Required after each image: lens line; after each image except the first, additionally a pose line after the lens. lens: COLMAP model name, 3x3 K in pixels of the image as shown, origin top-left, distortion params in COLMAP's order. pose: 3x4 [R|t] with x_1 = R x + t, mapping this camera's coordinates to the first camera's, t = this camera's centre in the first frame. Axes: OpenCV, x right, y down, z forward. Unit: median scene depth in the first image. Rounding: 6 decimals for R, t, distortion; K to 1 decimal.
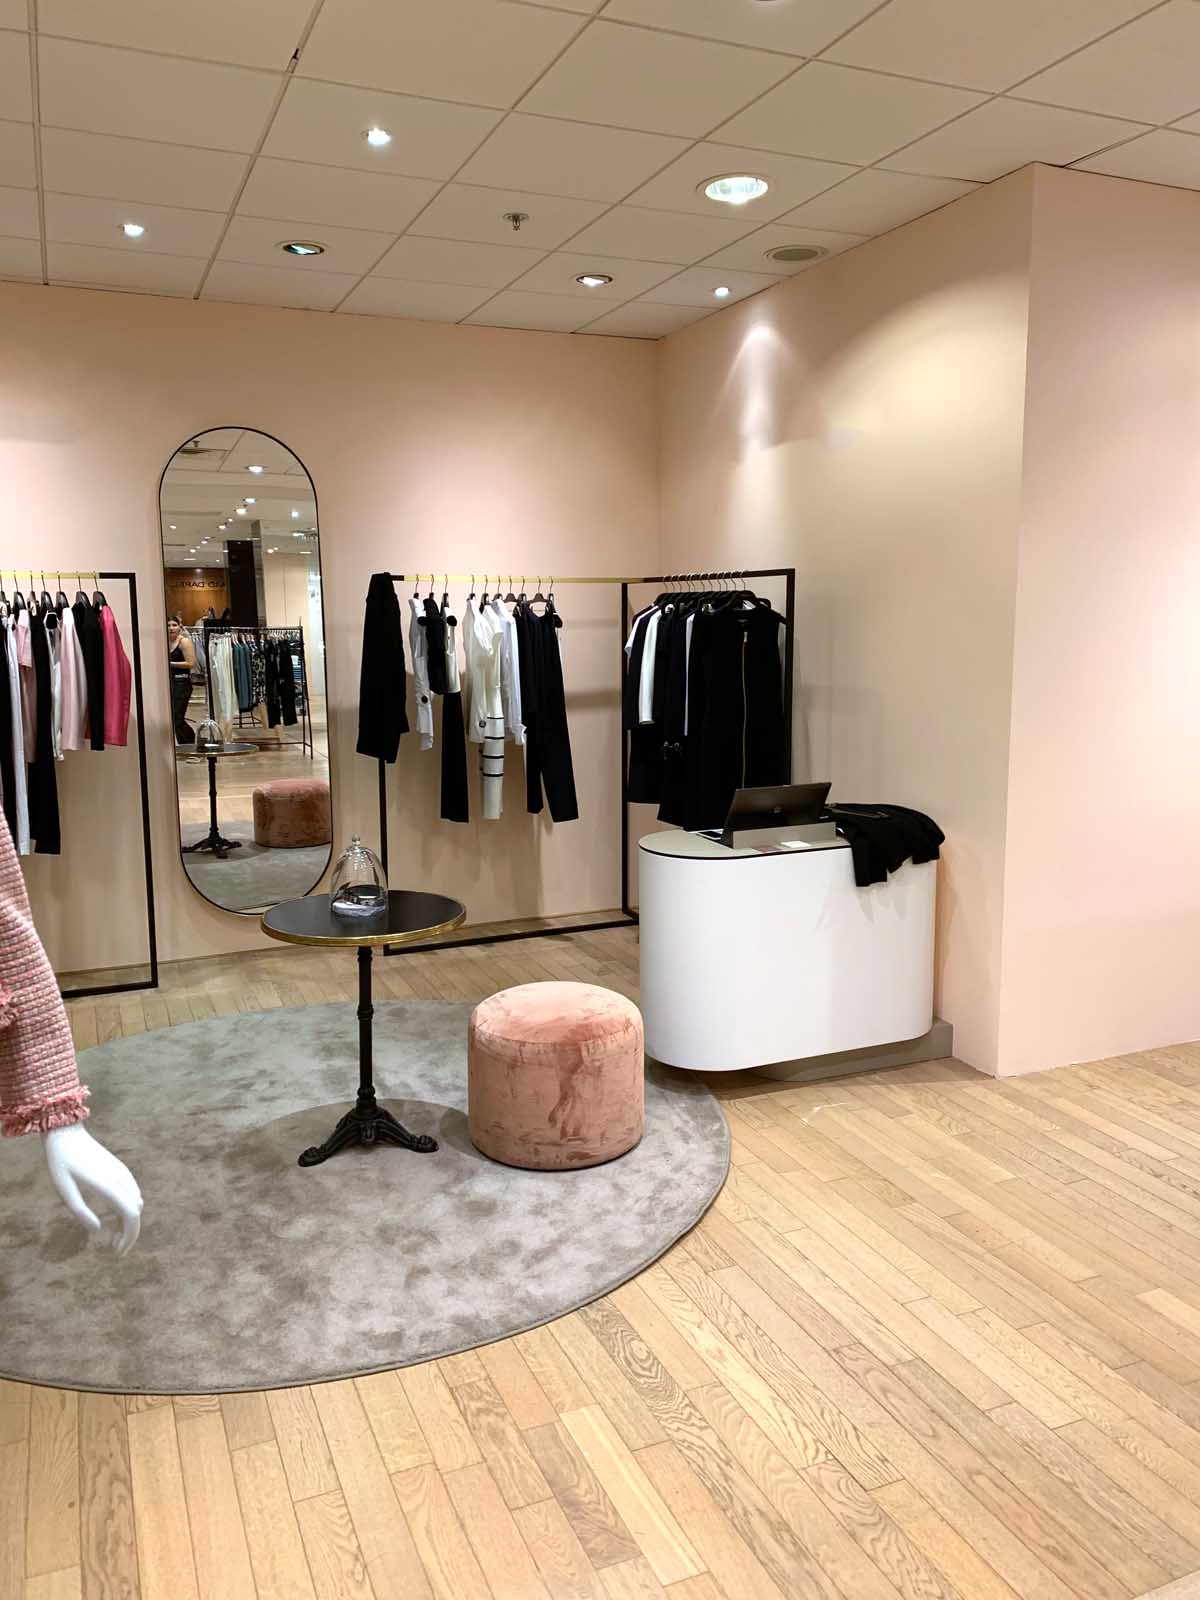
lens RADIAL K [[1207.6, 0, 597.0], [0, 1207.6, 801.6], [0, 0, 1]] dist [0.021096, -0.017662]
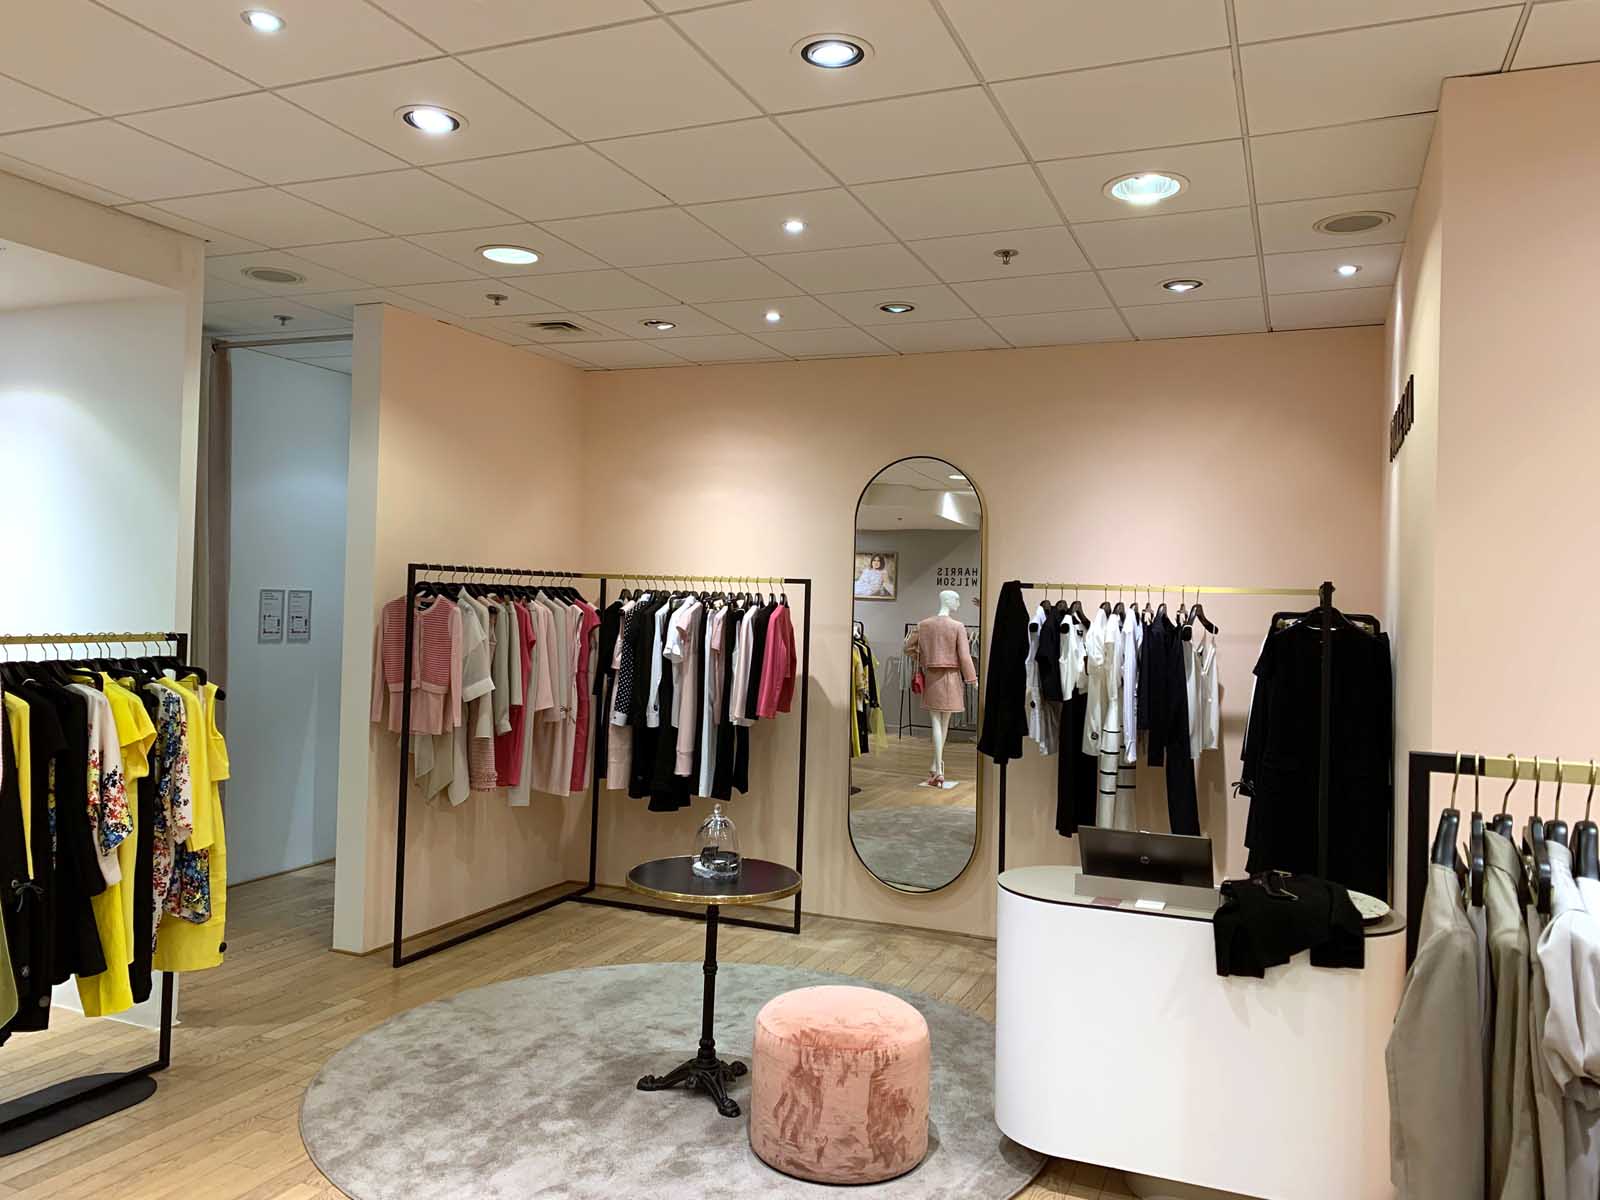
lens RADIAL K [[1207.6, 0, 797.4], [0, 1207.6, 593.8], [0, 0, 1]] dist [0.021096, -0.017662]
pose [[0.689962, 0.020425, -0.723557, 0.537744], [-0.146117, 0.982954, -0.111584, -0.041567], [0.708944, 0.182713, 0.681186, 0.190569]]
